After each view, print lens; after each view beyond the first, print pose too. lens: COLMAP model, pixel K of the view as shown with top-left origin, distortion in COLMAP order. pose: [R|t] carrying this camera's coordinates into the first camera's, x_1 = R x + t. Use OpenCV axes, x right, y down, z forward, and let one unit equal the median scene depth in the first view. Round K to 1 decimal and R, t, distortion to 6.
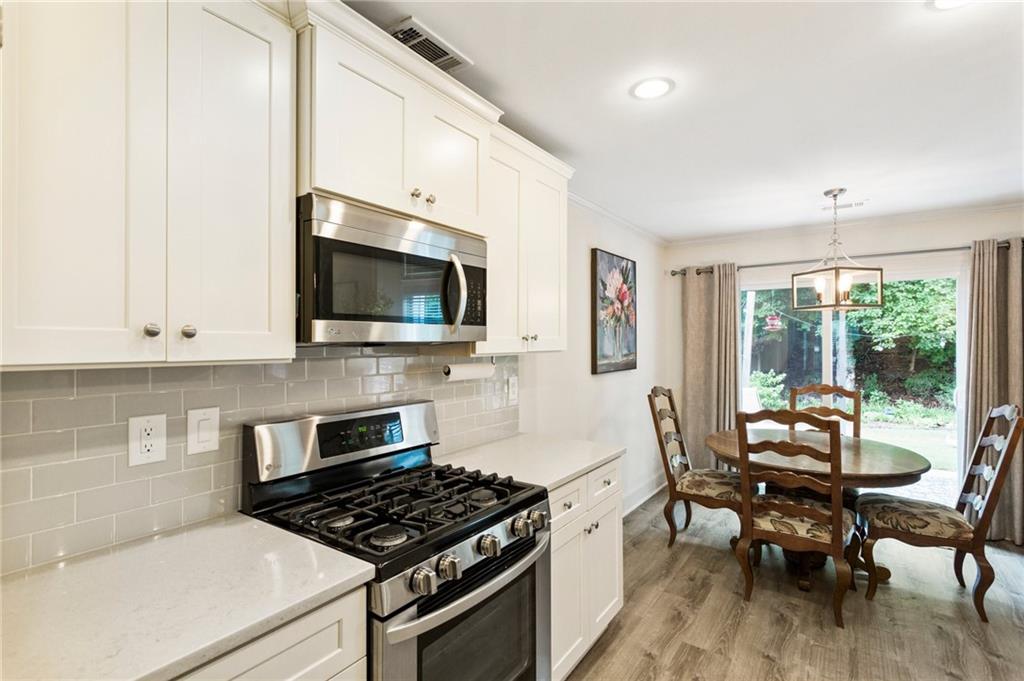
lens RADIAL K [[485.2, 0, 507.5], [0, 485.2, 336.7], [0, 0, 1]] dist [0.001662, 0.000894]
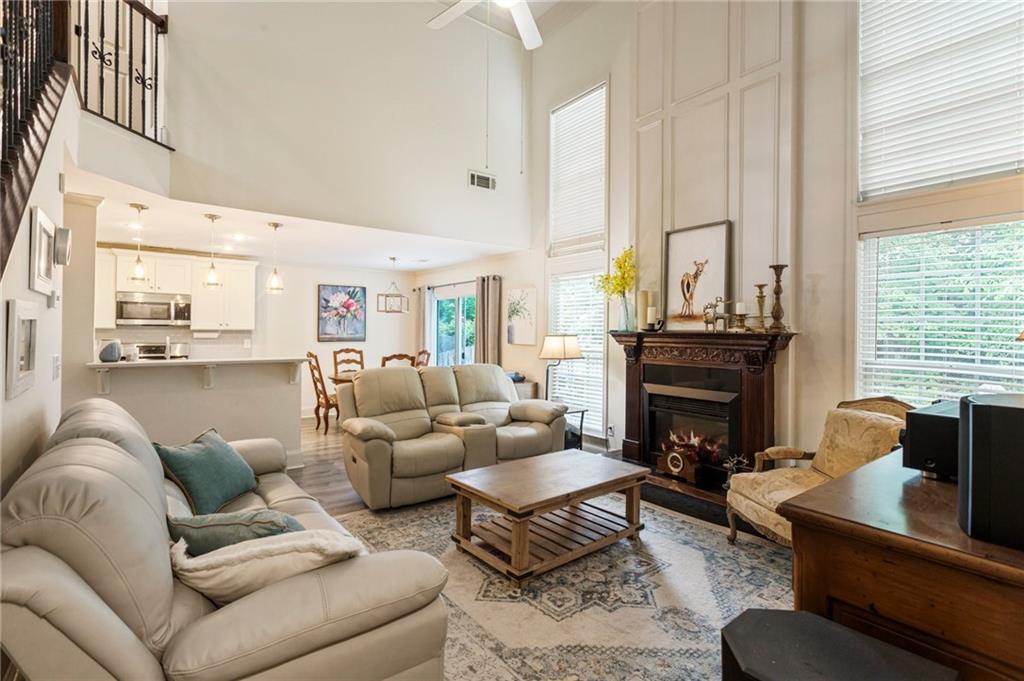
lens RADIAL K [[485.2, 0, 507.5], [0, 485.2, 336.7], [0, 0, 1]] dist [0.001662, 0.000894]
pose [[0.956854, 0.010771, -0.290370, 1.525361], [-0.005808, 0.999822, 0.017949, 0.009028], [0.290512, -0.015488, 0.956746, -0.794771]]
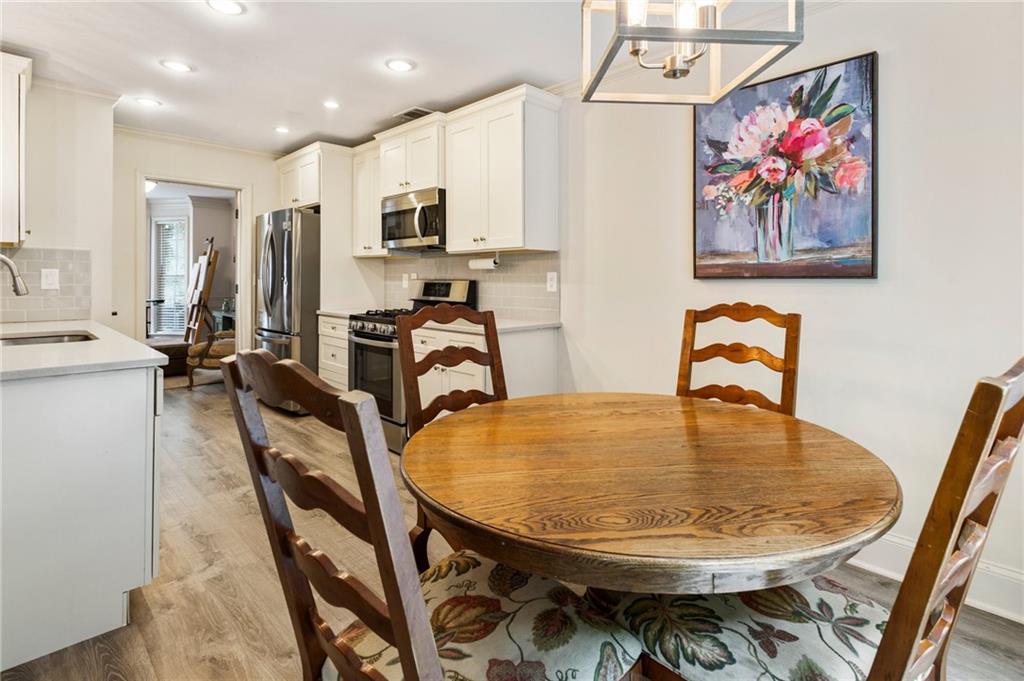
lens RADIAL K [[521.8, 0, 514.6], [0, 521.8, 279.9], [0, 0, 1]] dist [0.000871, 0.000530]
pose [[-0.178929, 0.003410, -0.983856, 0.908009], [0.007526, 0.999969, 0.002097, 0.069943], [0.983833, -0.007030, -0.178950, 0.815686]]
